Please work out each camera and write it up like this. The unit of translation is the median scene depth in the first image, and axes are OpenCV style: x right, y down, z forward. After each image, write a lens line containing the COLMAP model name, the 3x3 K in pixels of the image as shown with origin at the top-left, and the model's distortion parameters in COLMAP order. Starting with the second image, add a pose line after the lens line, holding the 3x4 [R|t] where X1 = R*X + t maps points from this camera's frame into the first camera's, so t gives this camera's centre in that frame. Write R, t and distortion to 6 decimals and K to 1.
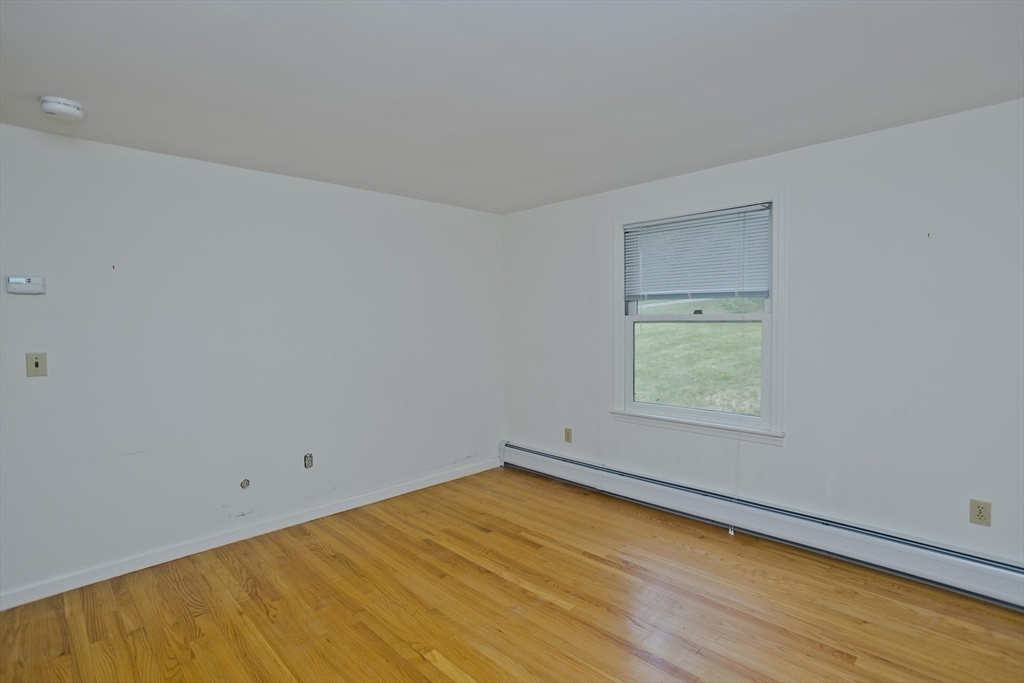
lens RADIAL K [[488.9, 0, 509.1], [0, 488.9, 336.8], [0, 0, 1]] dist [-0.051290, 0.025240]
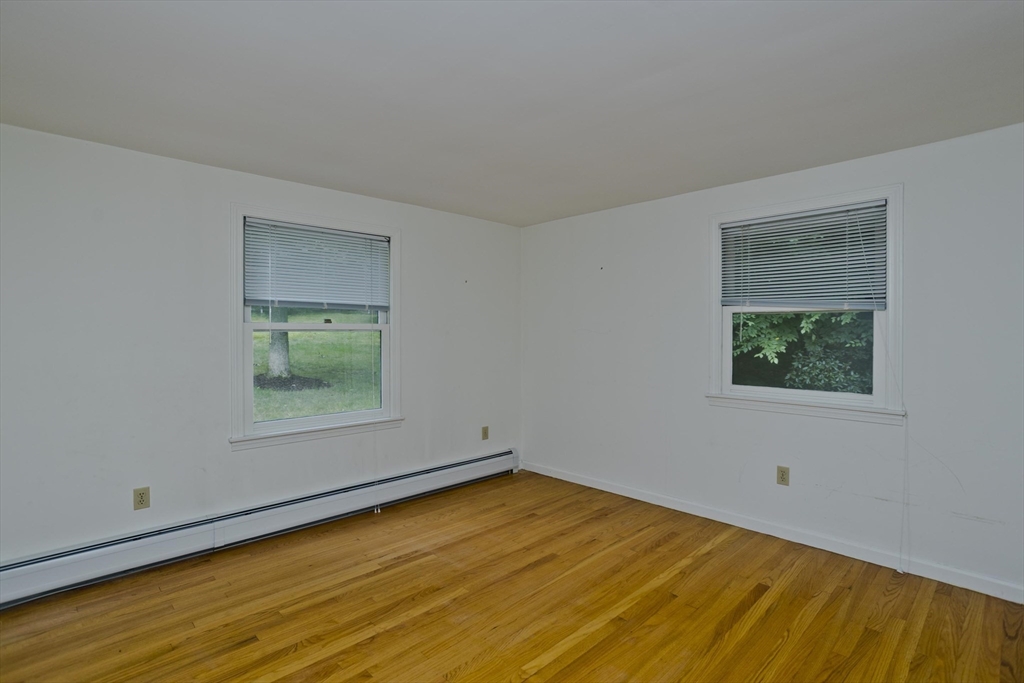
lens RADIAL K [[503.4, 0, 509.5], [0, 503.4, 330.3], [0, 0, 1]] dist [-0.054008, 0.029151]
pose [[0.011344, 0.017280, 0.999786, -0.769460], [0.034064, 0.999264, -0.017657, 0.000714], [-0.999355, 0.034257, 0.010747, 0.666594]]
